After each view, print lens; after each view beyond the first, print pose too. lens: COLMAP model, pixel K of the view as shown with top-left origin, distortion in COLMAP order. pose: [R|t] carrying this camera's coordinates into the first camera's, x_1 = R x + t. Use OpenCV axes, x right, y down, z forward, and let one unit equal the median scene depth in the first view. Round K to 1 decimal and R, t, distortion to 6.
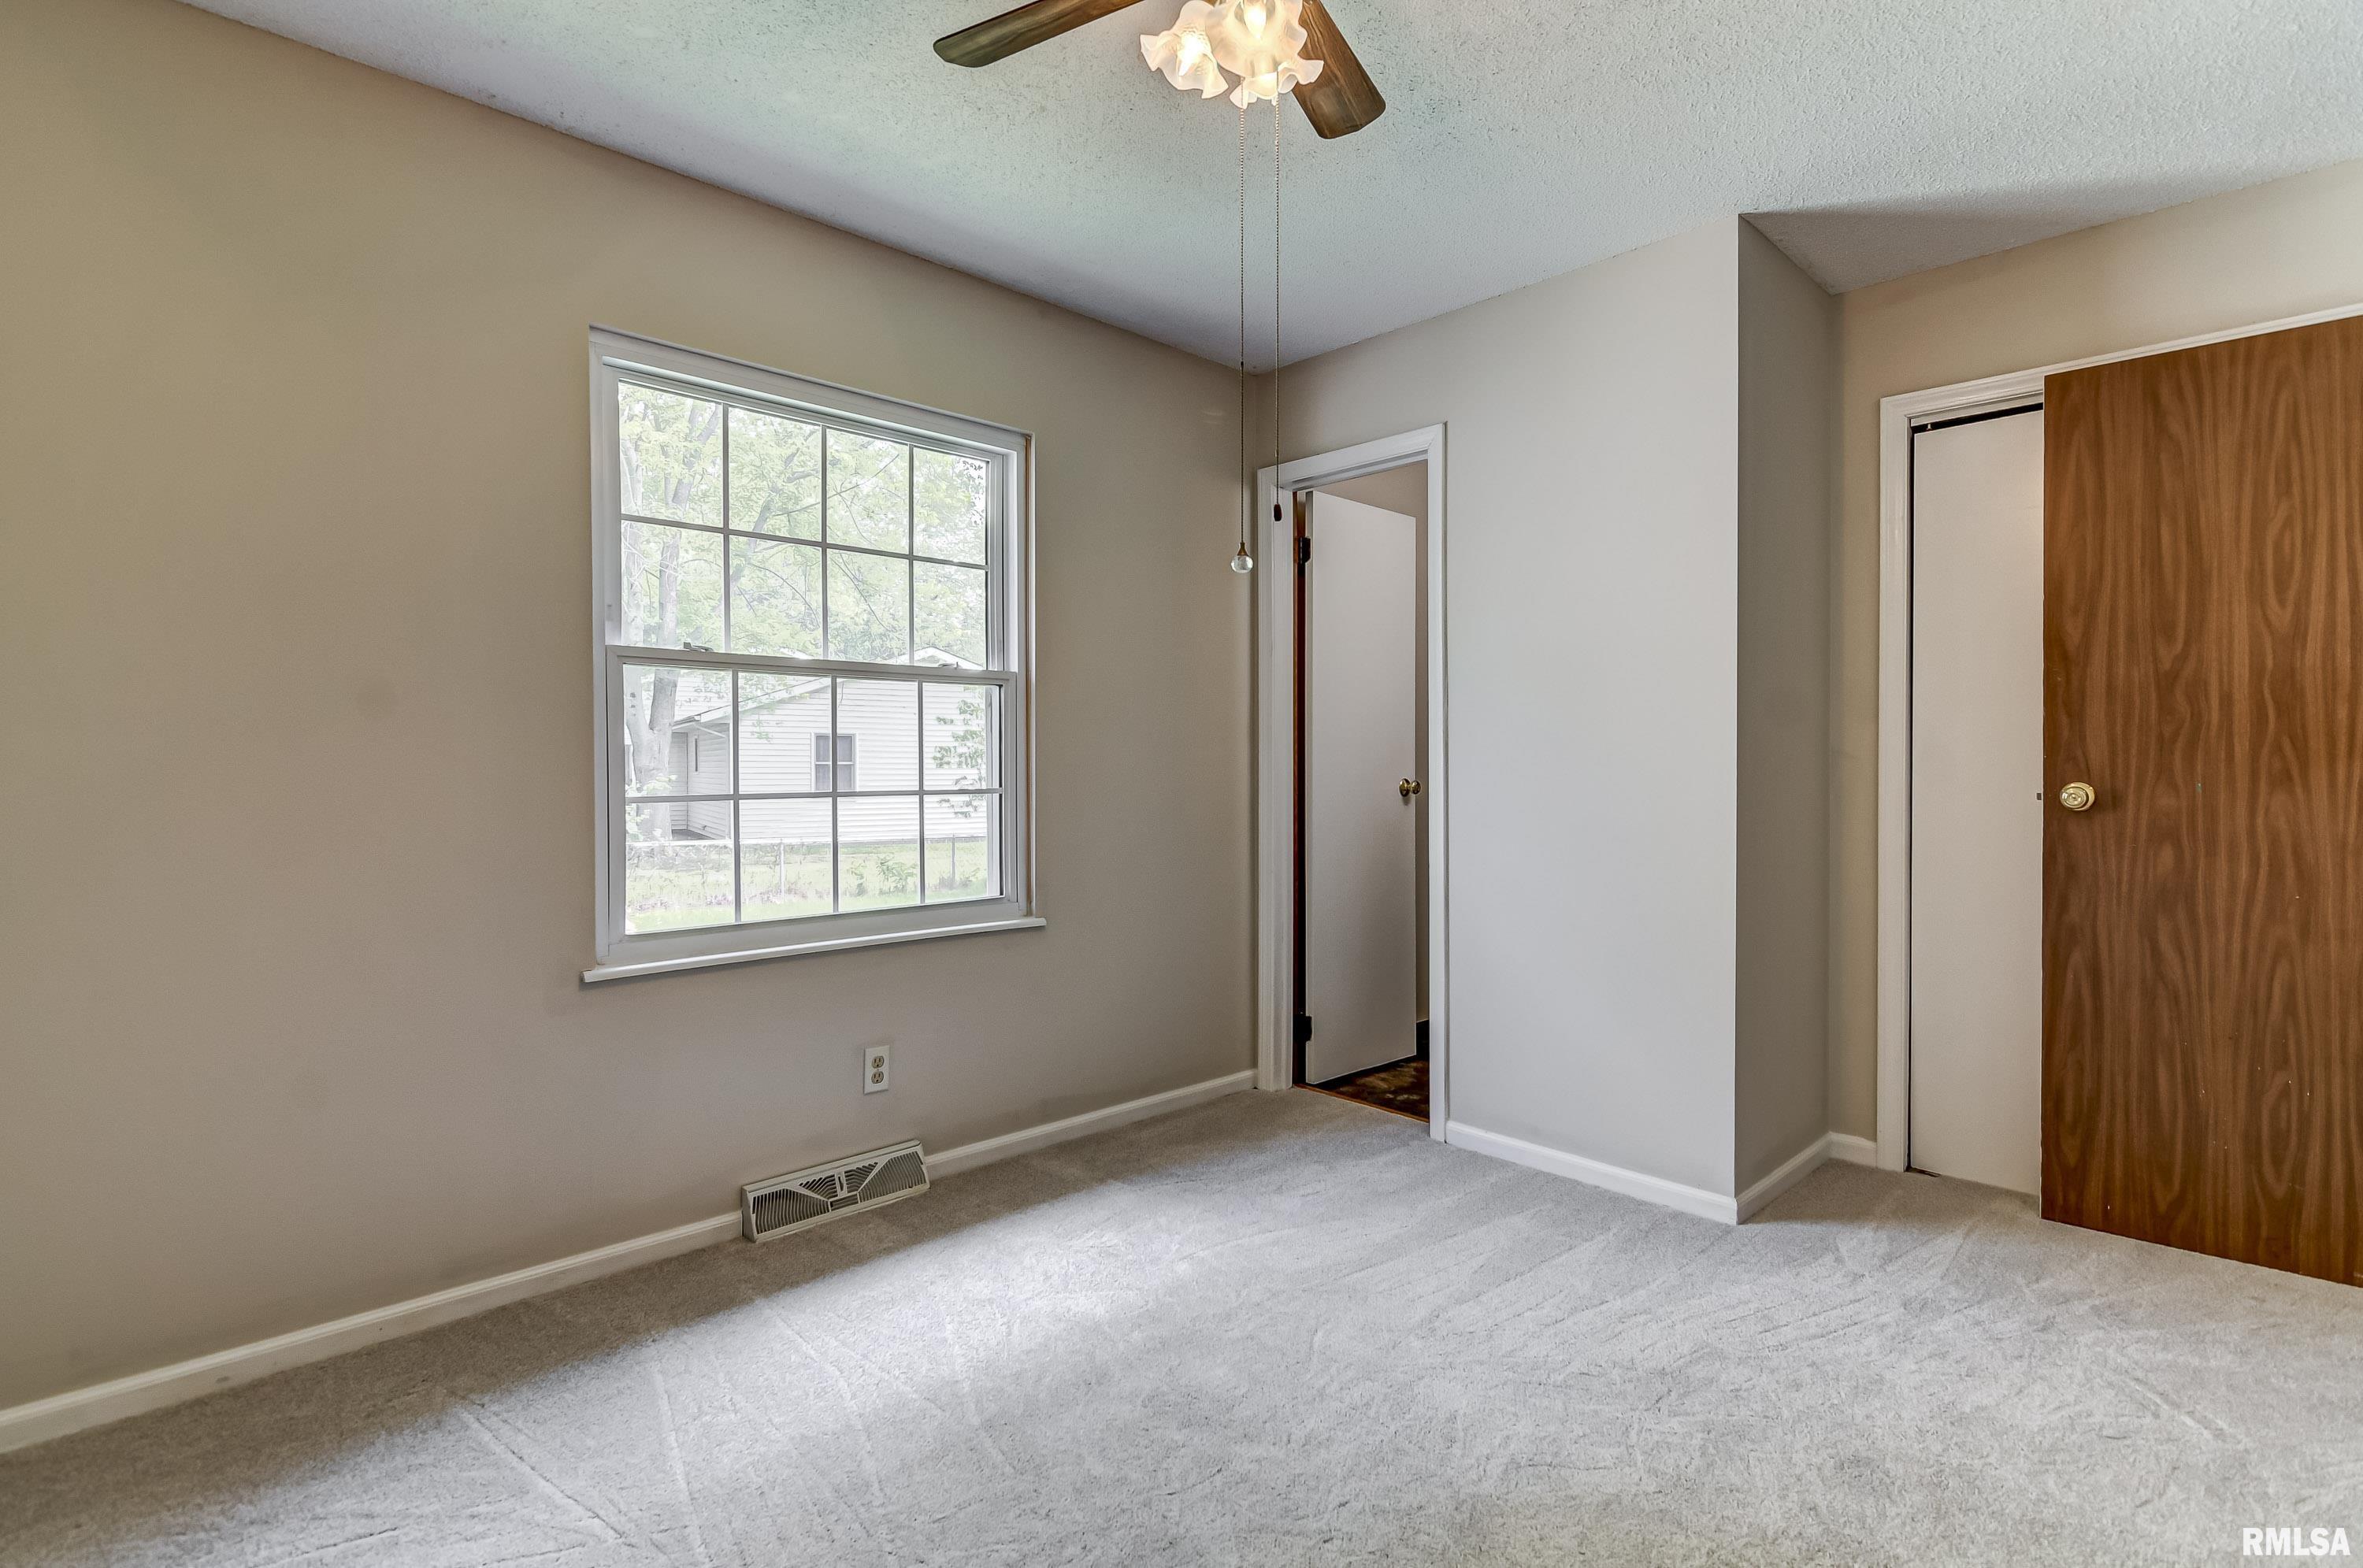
lens RADIAL K [[1136.9, 0, 1175.7], [0, 1136.9, 780.3], [0, 0, 1]] dist [0.013685, -0.011099]
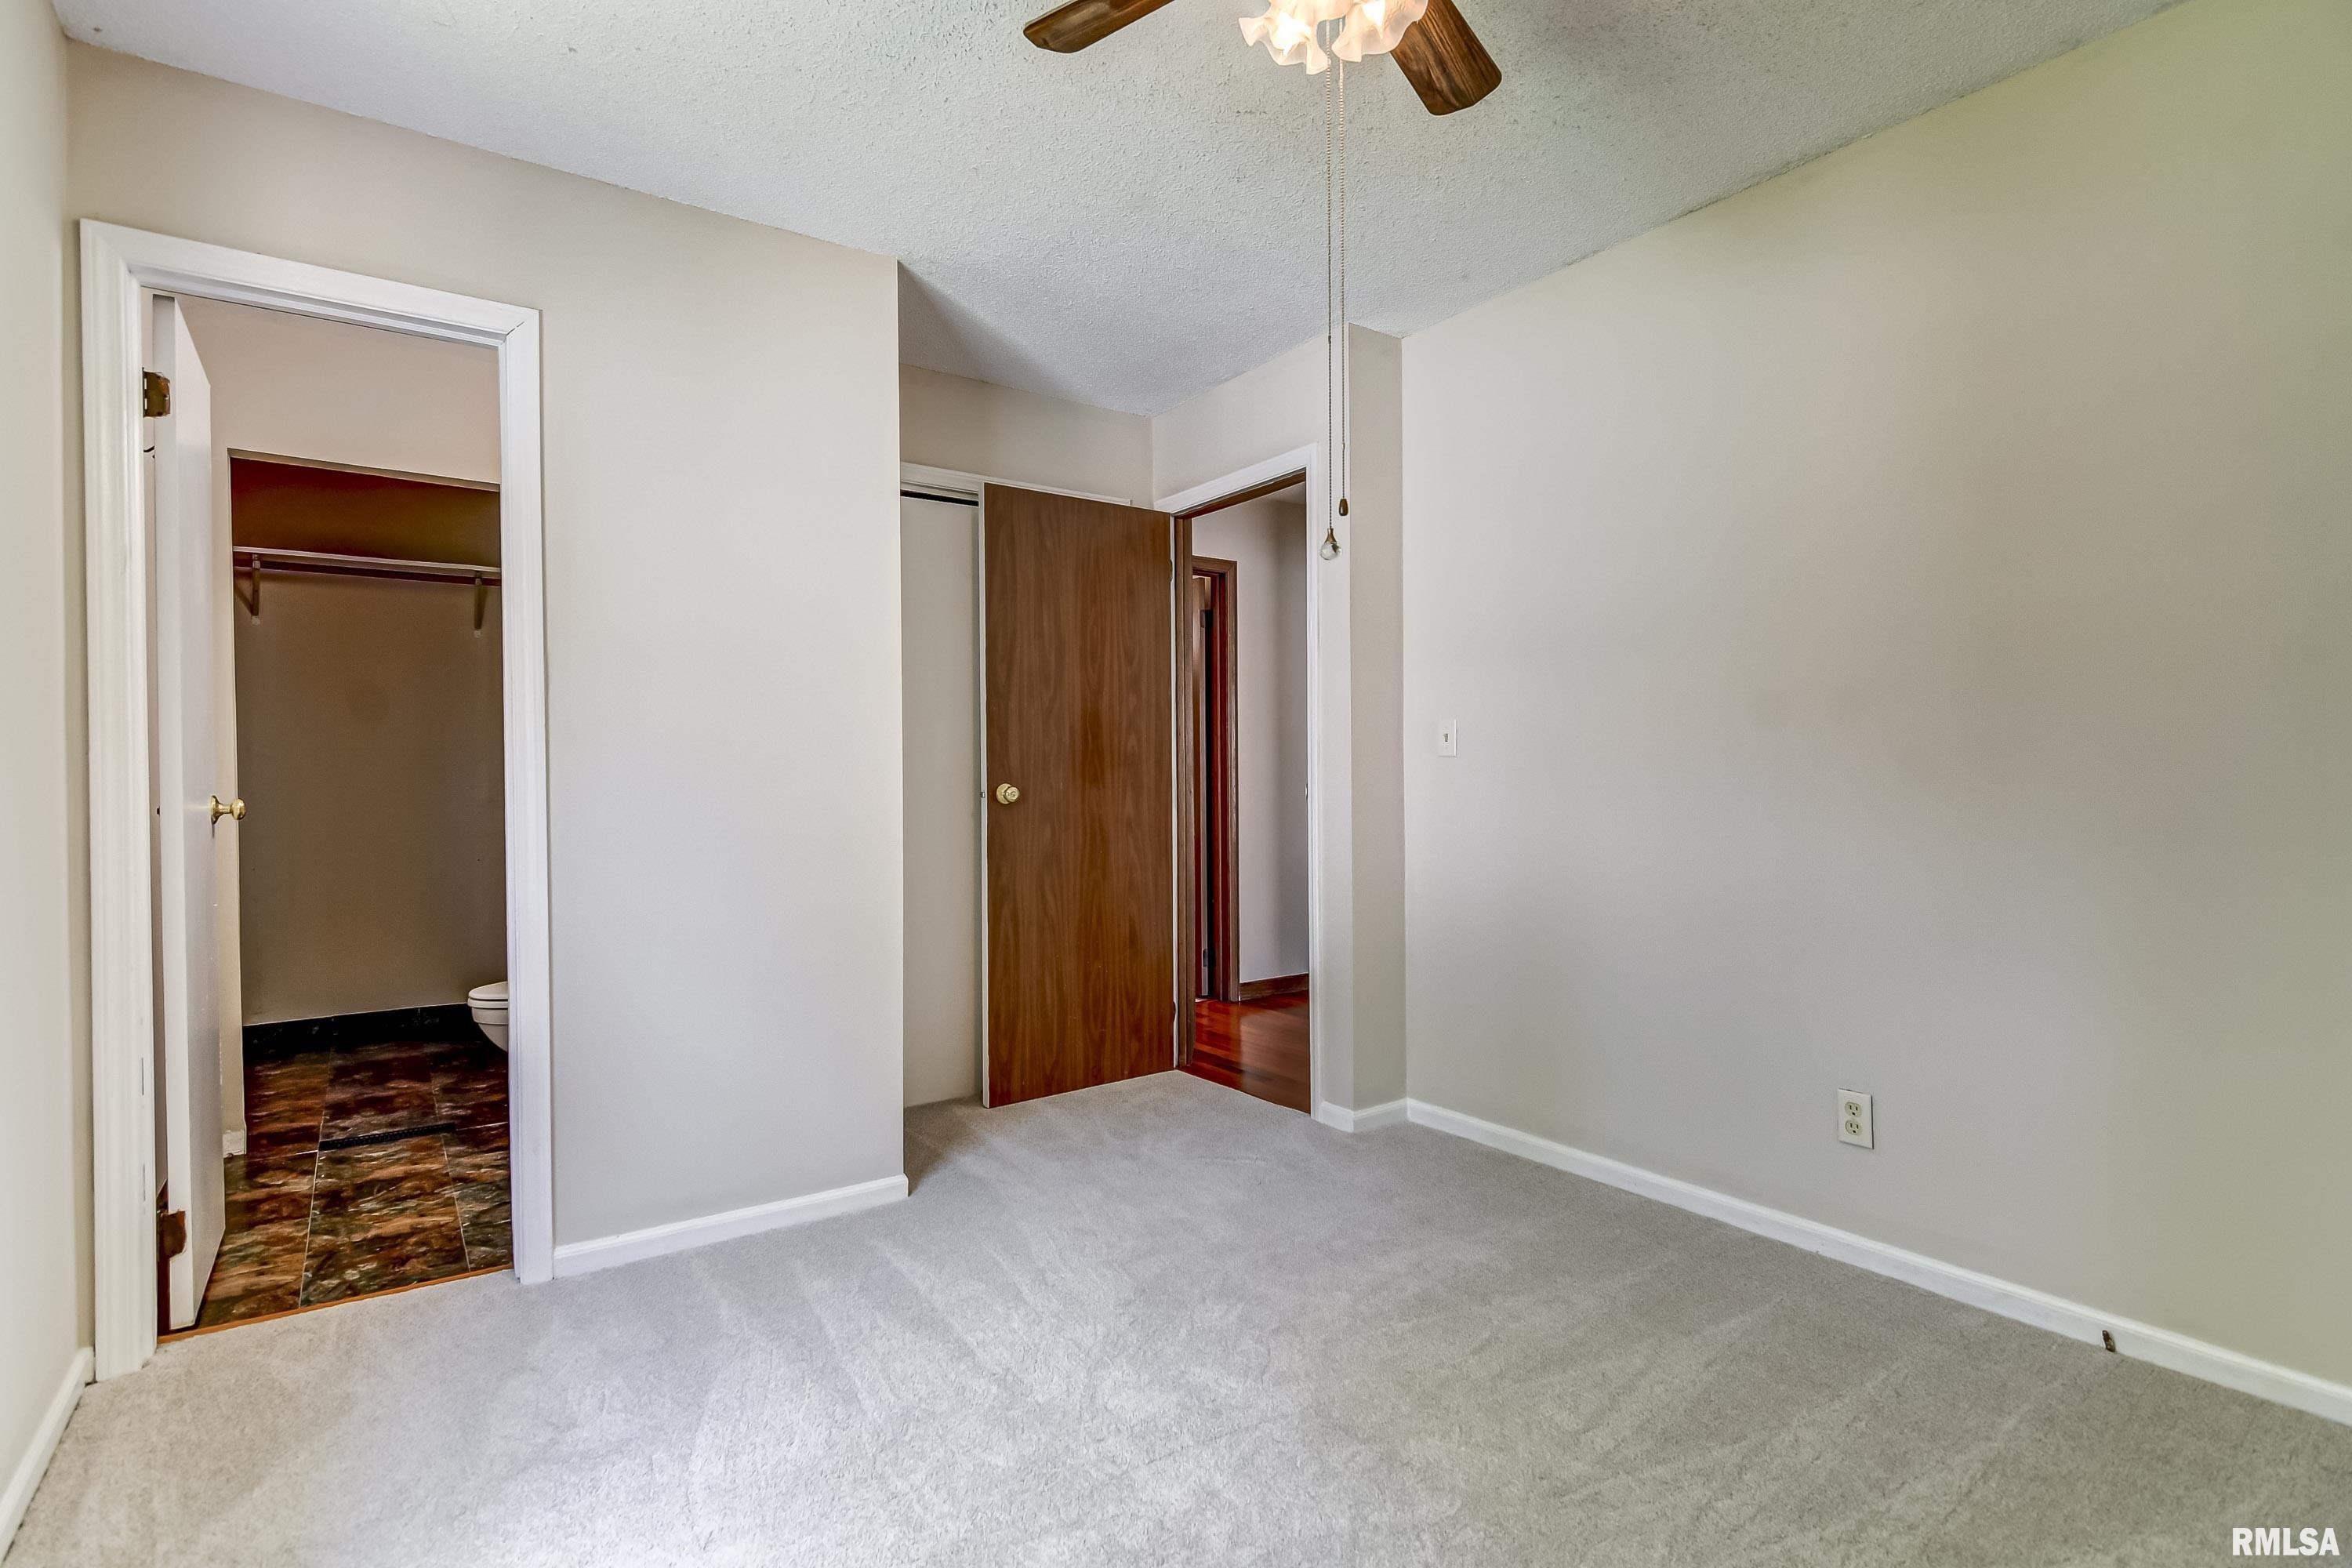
lens RADIAL K [[1131.7, 0, 1170.2], [0, 1131.7, 780.3], [0, 0, 1]] dist [0.013685, -0.011099]
pose [[0.142322, -0.007221, 0.989794, -0.602855], [0.017226, 0.999840, 0.004817, -0.006001], [-0.989670, 0.016365, 0.142424, 0.674882]]
